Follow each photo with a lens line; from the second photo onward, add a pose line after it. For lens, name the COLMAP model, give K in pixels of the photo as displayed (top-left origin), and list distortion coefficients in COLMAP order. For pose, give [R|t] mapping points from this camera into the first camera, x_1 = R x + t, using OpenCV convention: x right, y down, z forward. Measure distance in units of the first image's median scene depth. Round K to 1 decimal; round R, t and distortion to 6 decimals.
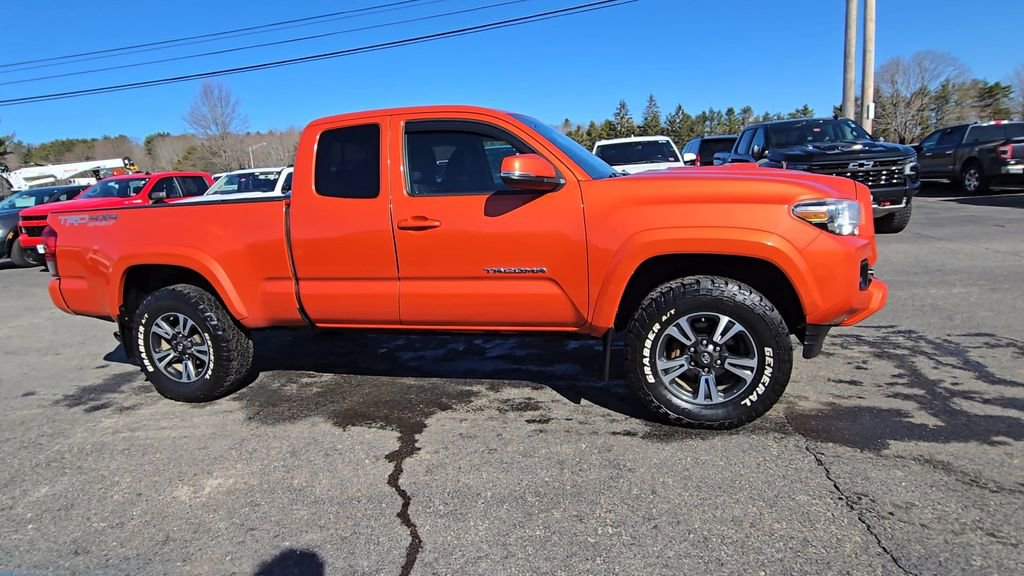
lens RADIAL K [[533.6, 0, 511.3], [0, 533.6, 287.4], [0, 0, 1]] dist [0.007746, -0.004201]
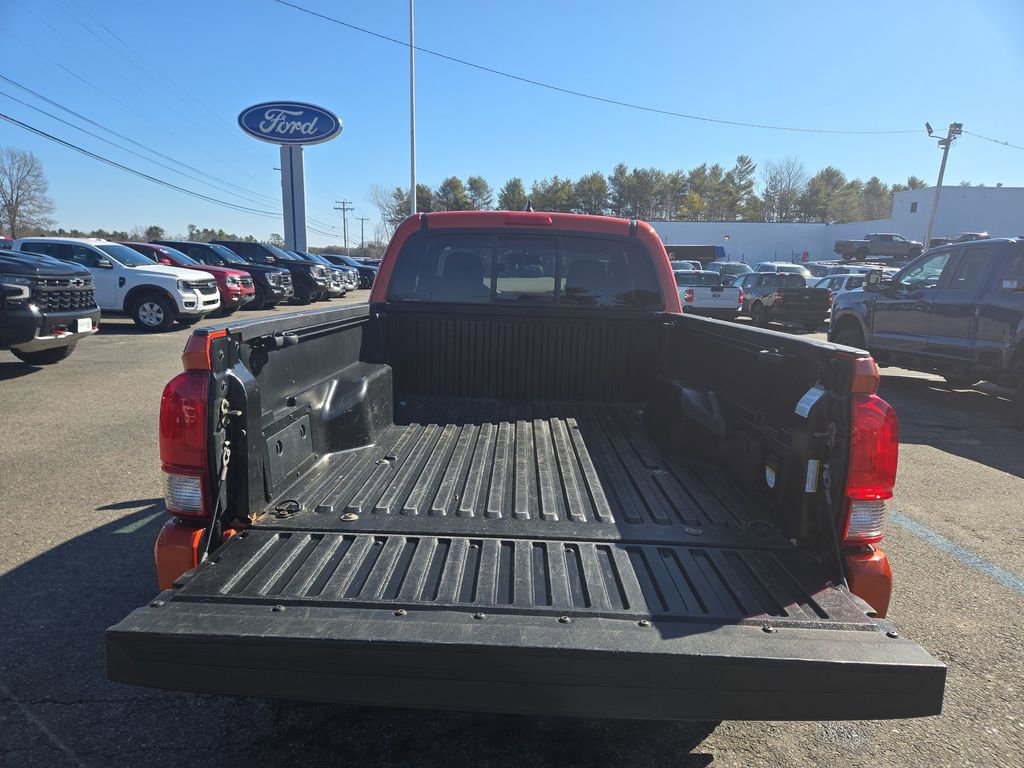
lens RADIAL K [[681.6, 0, 511.4], [0, 681.6, 380.9], [0, 0, 1]] dist [0.087959, -0.078297]
pose [[-0.246888, -0.088020, 0.965038, -0.807113], [0.179763, 0.974421, 0.134864, -0.141071], [-0.952225, 0.206774, -0.224750, 0.857968]]
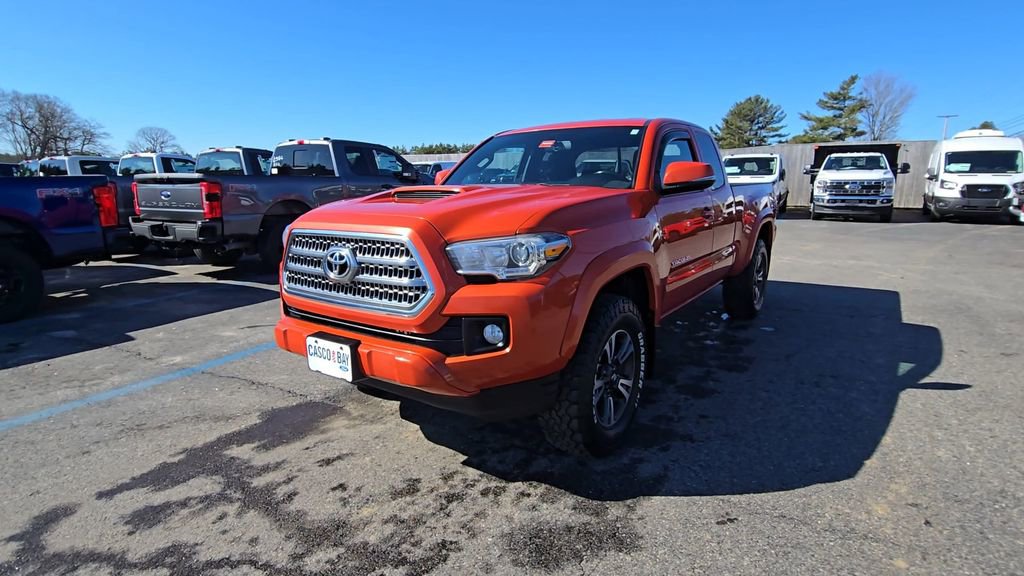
lens RADIAL K [[533.6, 0, 513.1], [0, 533.6, 286.5], [0, 0, 1]] dist [0.007746, -0.004201]
pose [[-0.340758, 0.248033, -0.906843, 0.673764], [-0.157454, 0.935891, 0.315144, -0.209025], [0.926873, 0.250173, -0.279858, 0.788112]]
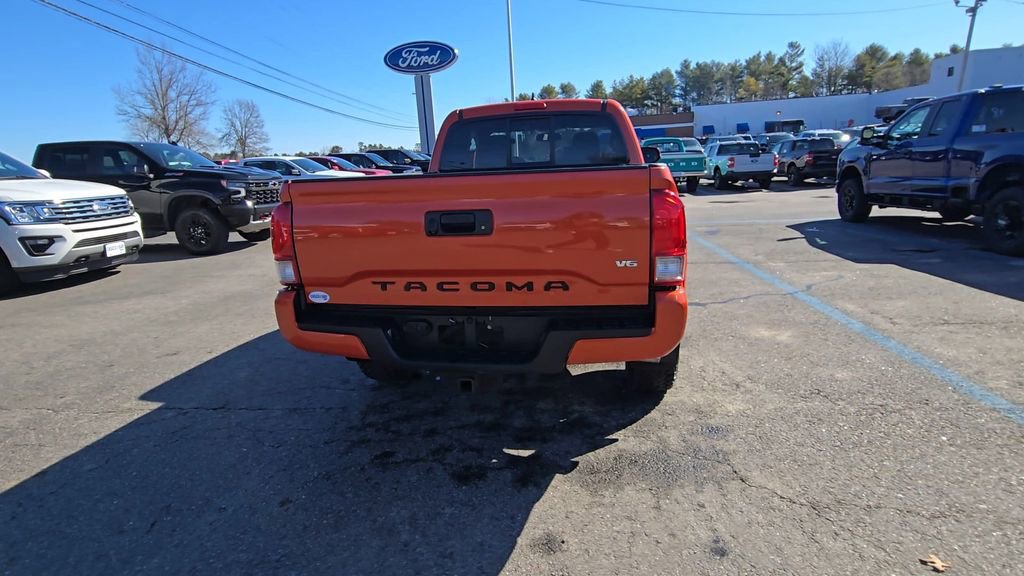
lens RADIAL K [[533.6, 0, 509.8], [0, 533.6, 283.6], [0, 0, 1]] dist [0.007746, -0.004201]
pose [[-0.080003, -0.146984, 0.985898, -0.910799], [0.249797, 0.954552, 0.162581, -0.098065], [-0.964988, 0.259281, -0.039651, 0.785831]]
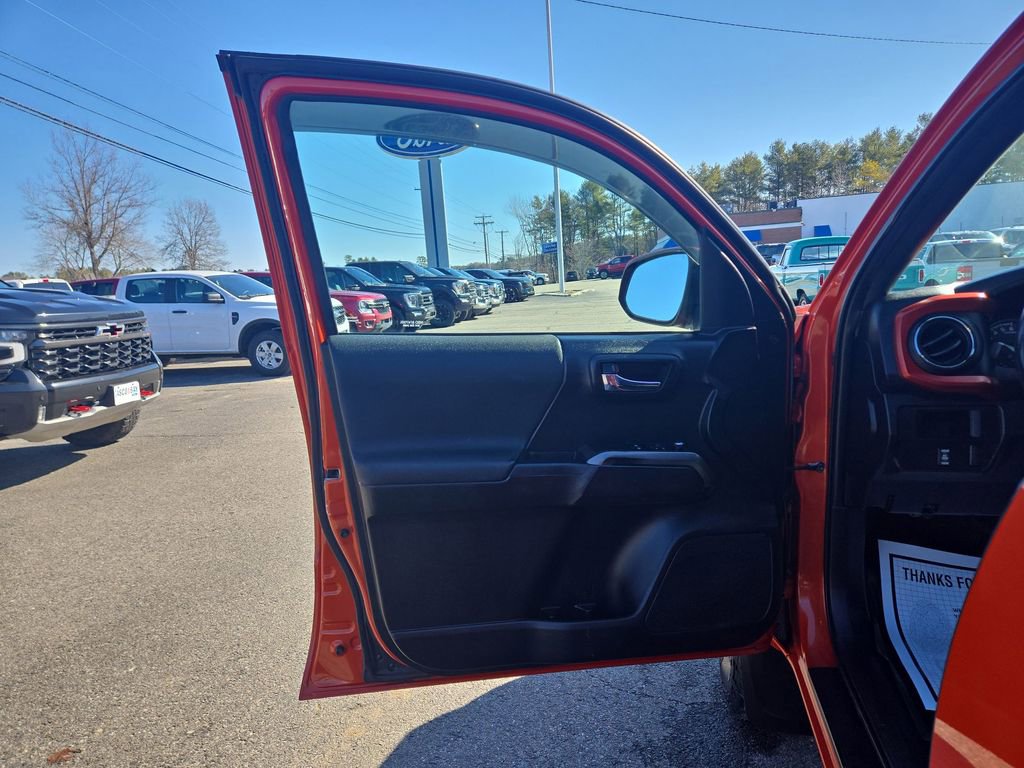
lens RADIAL K [[681.6, 0, 510.7], [0, 681.6, 386.4], [0, 0, 1]] dist [0.087959, -0.078297]
pose [[-0.043422, -0.079081, 0.995922, -0.134021], [0.254649, 0.963060, 0.087574, -0.177027], [-0.966058, 0.257413, -0.021680, 0.860941]]
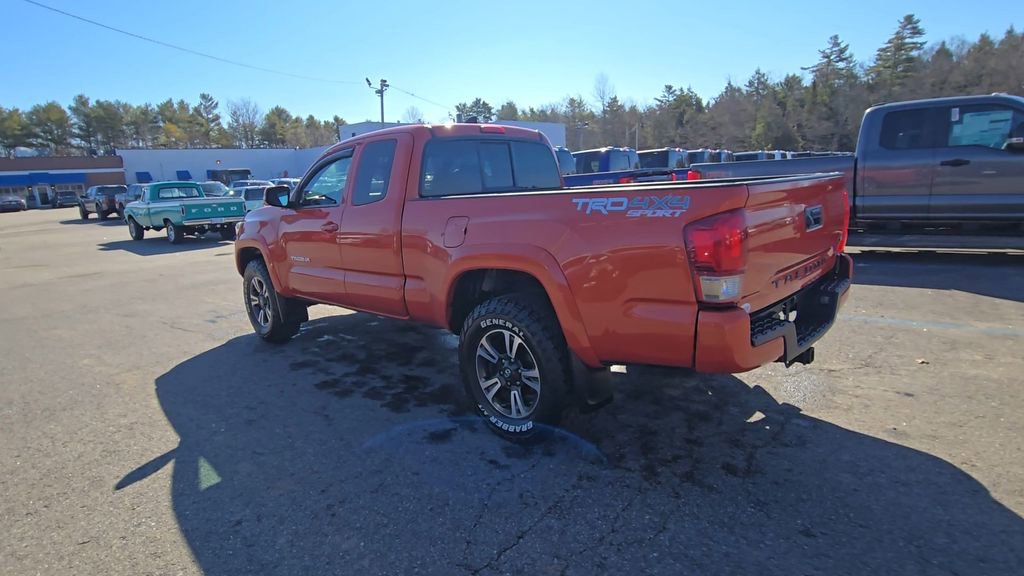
lens RADIAL K [[533.6, 0, 508.5], [0, 533.6, 284.0], [0, 0, 1]] dist [0.007746, -0.004201]
pose [[-0.868258, 0.026077, 0.495427, -0.547092], [0.210523, 0.923615, 0.320336, -0.229510], [-0.449231, 0.382433, -0.807426, 1.279357]]
